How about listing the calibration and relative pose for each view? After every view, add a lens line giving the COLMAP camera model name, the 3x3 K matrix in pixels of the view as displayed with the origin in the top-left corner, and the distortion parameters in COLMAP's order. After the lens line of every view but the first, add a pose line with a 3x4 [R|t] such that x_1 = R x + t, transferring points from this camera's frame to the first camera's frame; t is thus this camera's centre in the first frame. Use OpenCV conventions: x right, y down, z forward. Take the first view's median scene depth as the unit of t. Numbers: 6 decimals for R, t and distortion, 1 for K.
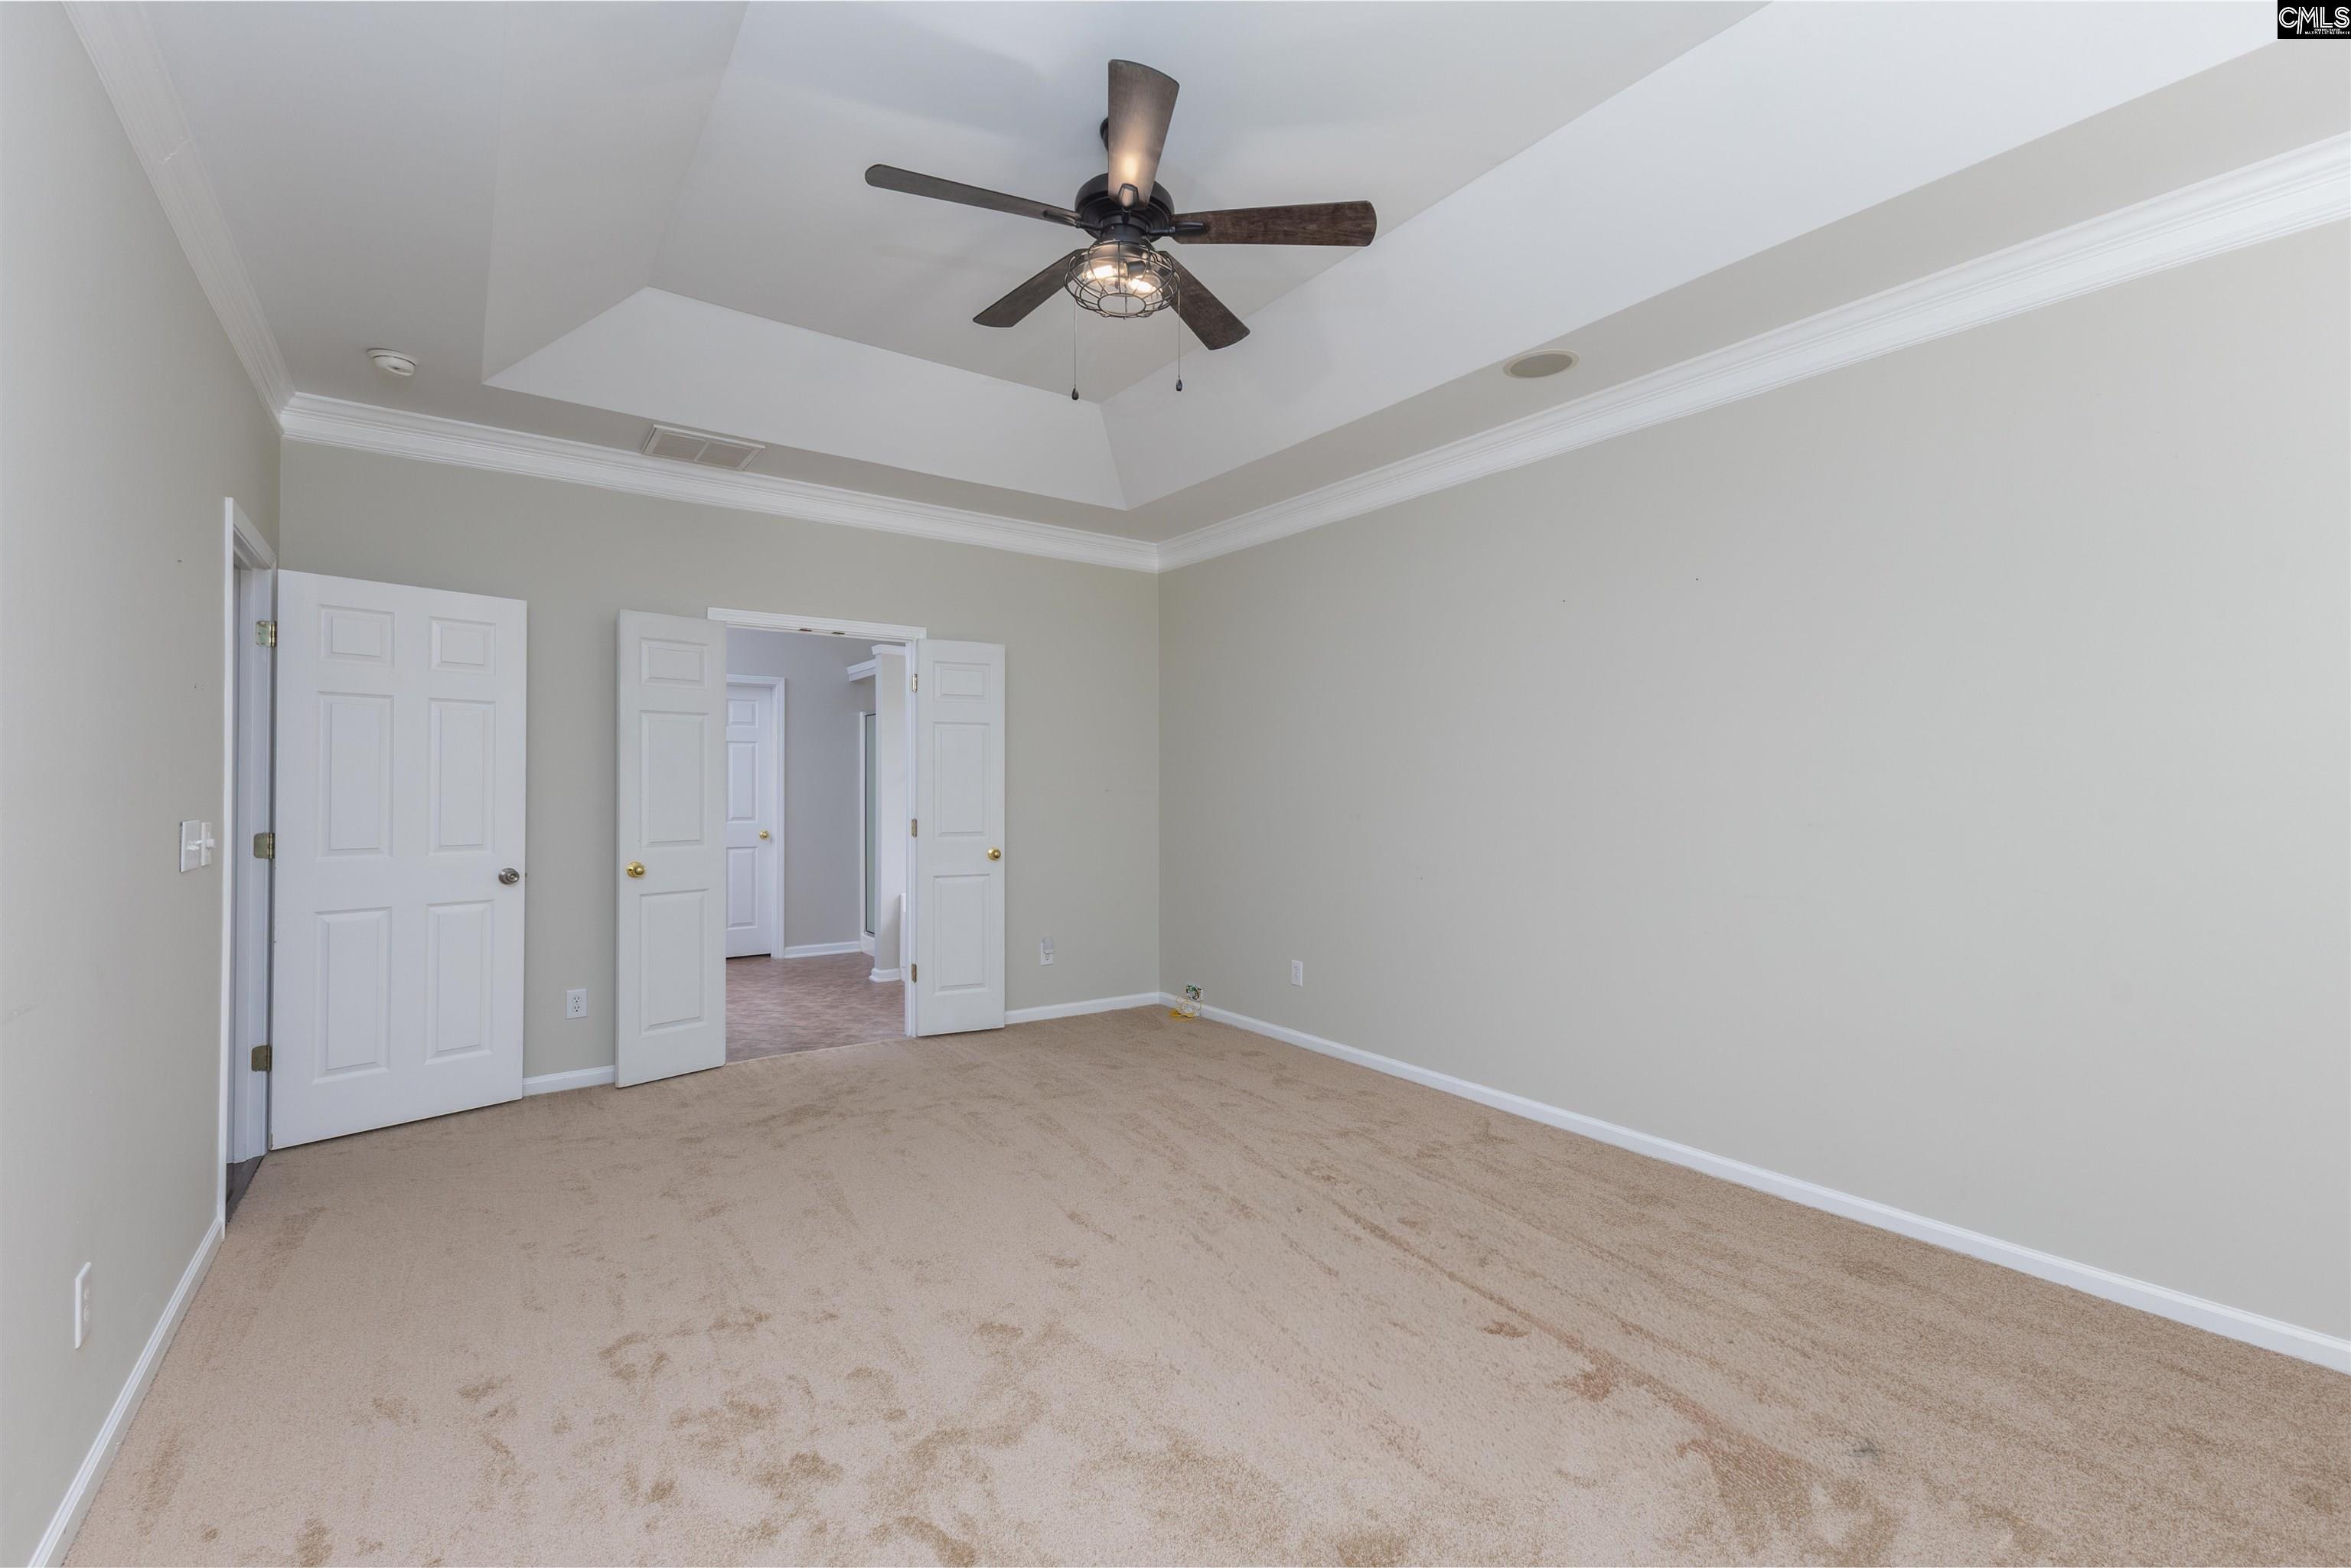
lens RADIAL K [[1015.4, 0, 1177.0], [0, 1015.4, 785.7], [0, 0, 1]] dist [0.003979, 0.000686]
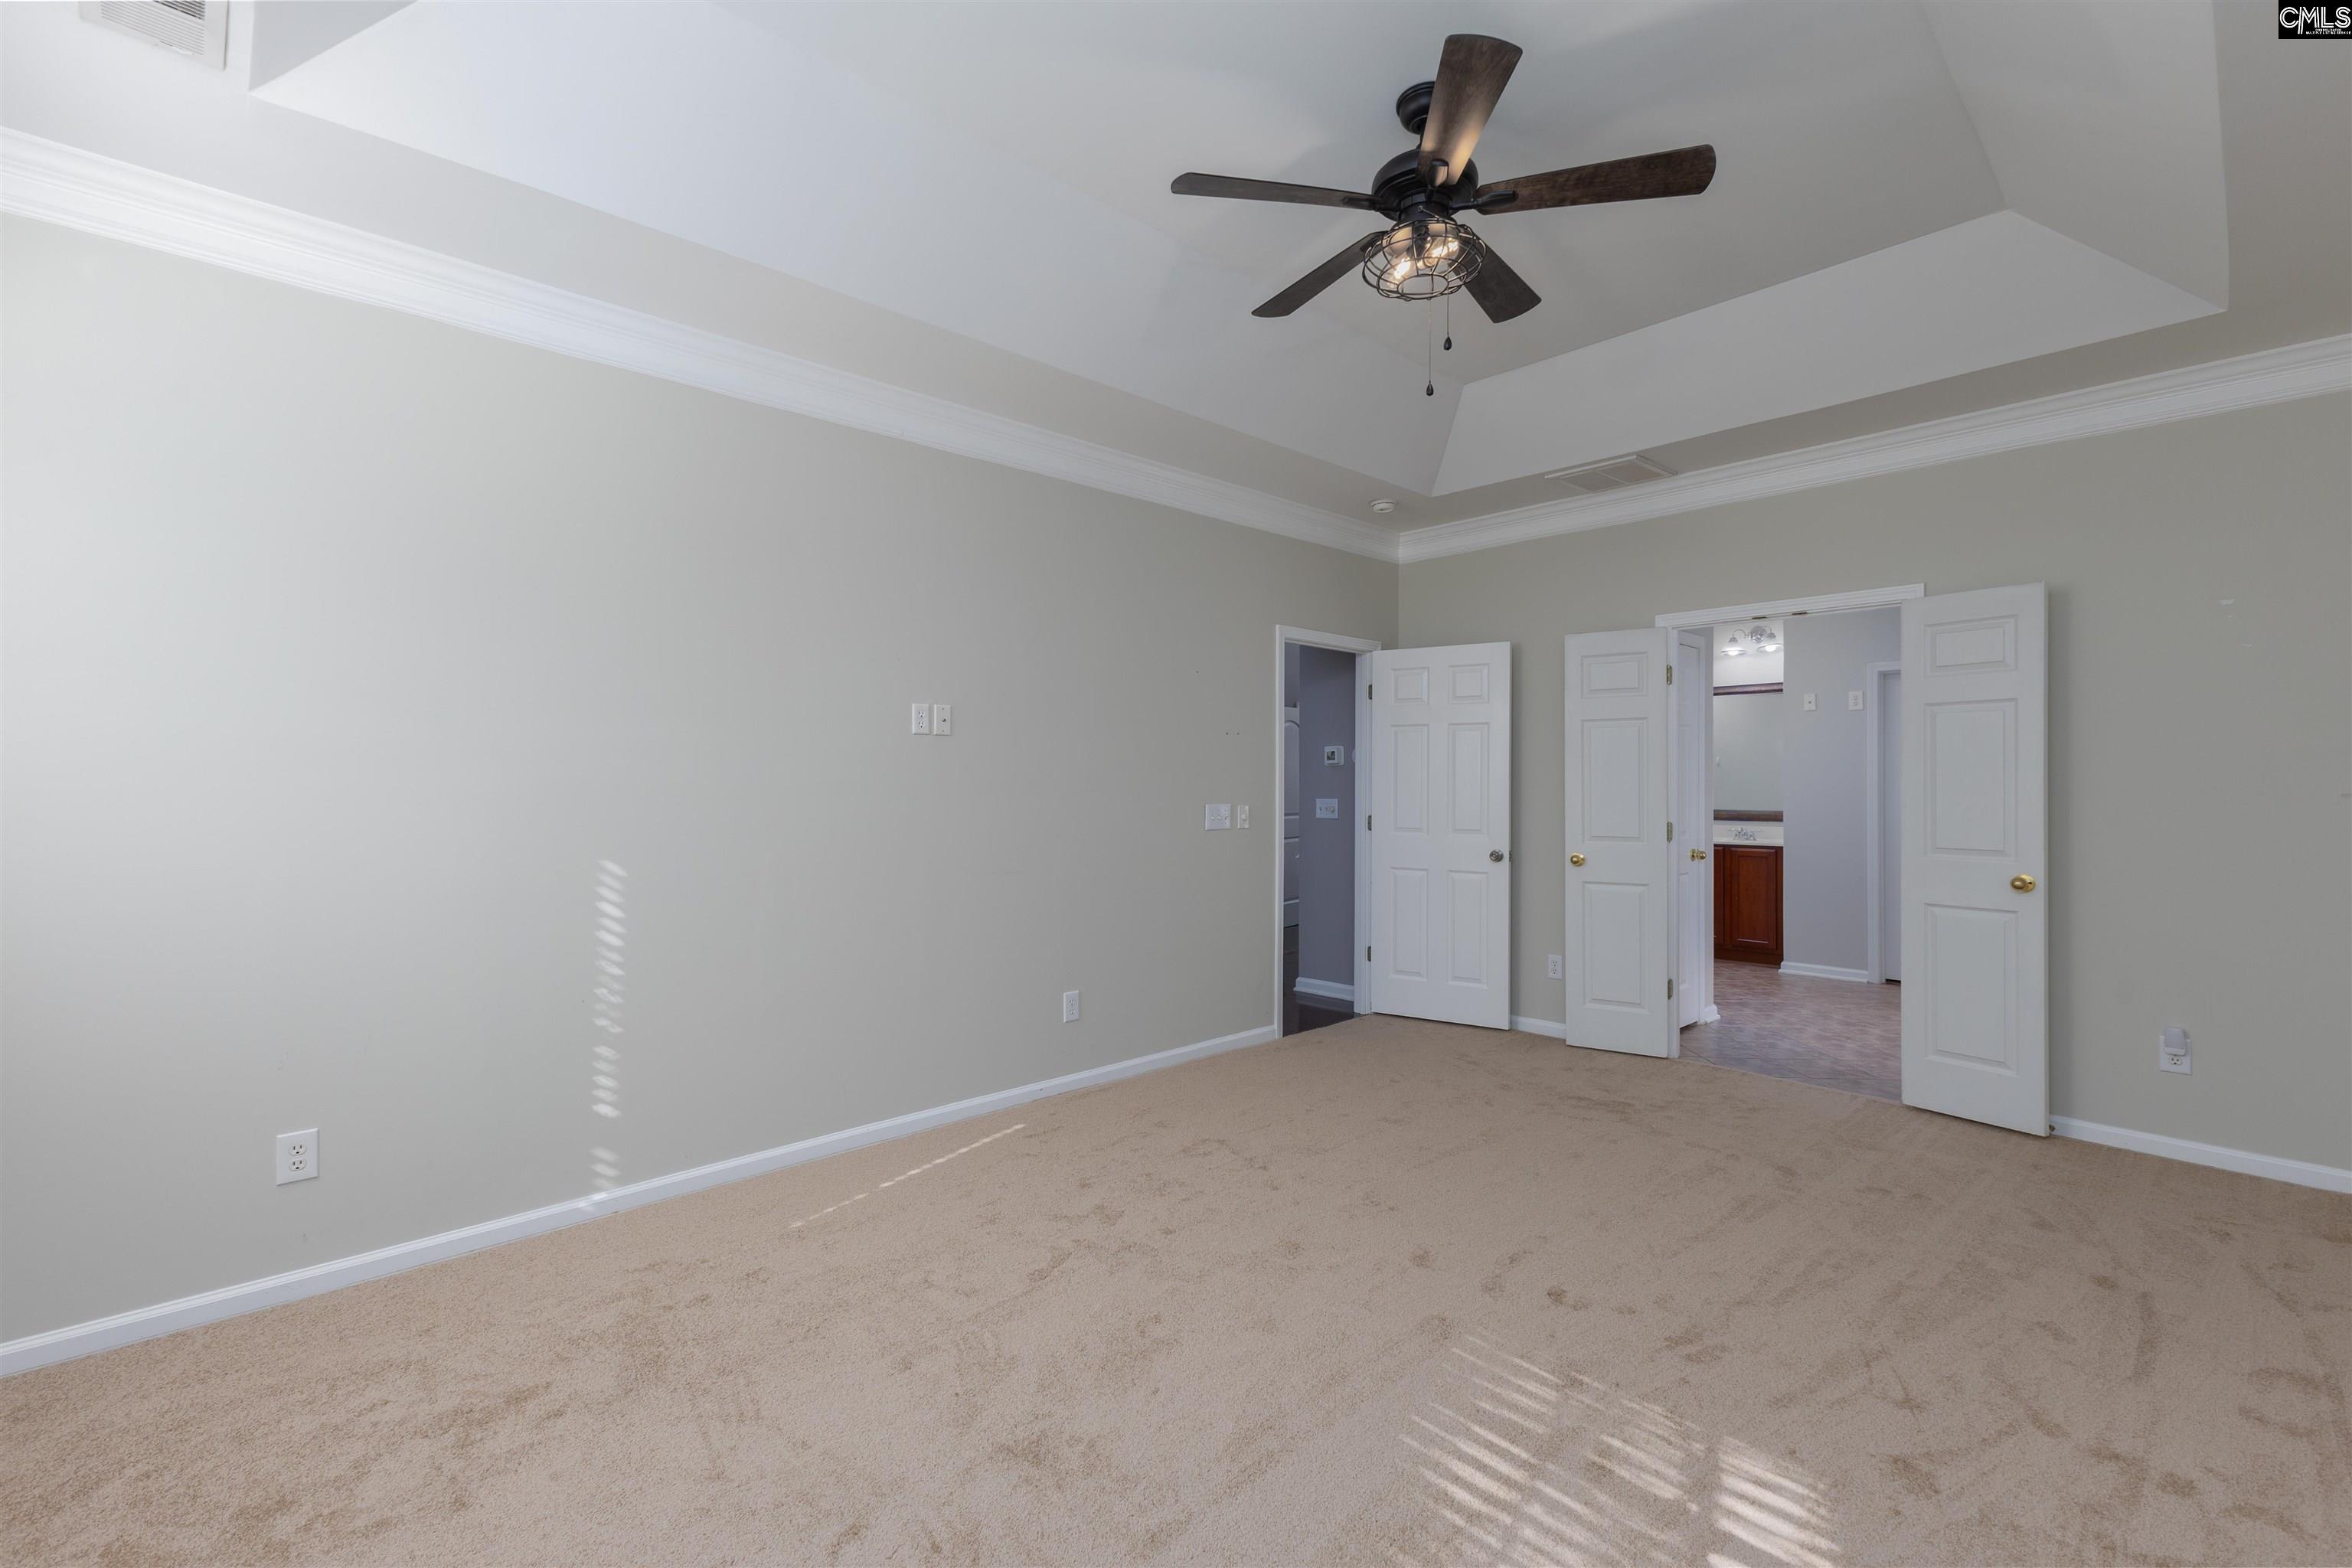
lens RADIAL K [[1015.8, 0, 1176.4], [0, 1015.8, 780.7], [0, 0, 1]] dist [0.003979, 0.000686]
pose [[0.124728, -0.005394, -0.992176, 0.591832], [-0.000526, 0.999985, -0.005502, 0.000459], [0.992191, 0.001208, 0.124723, 0.436697]]
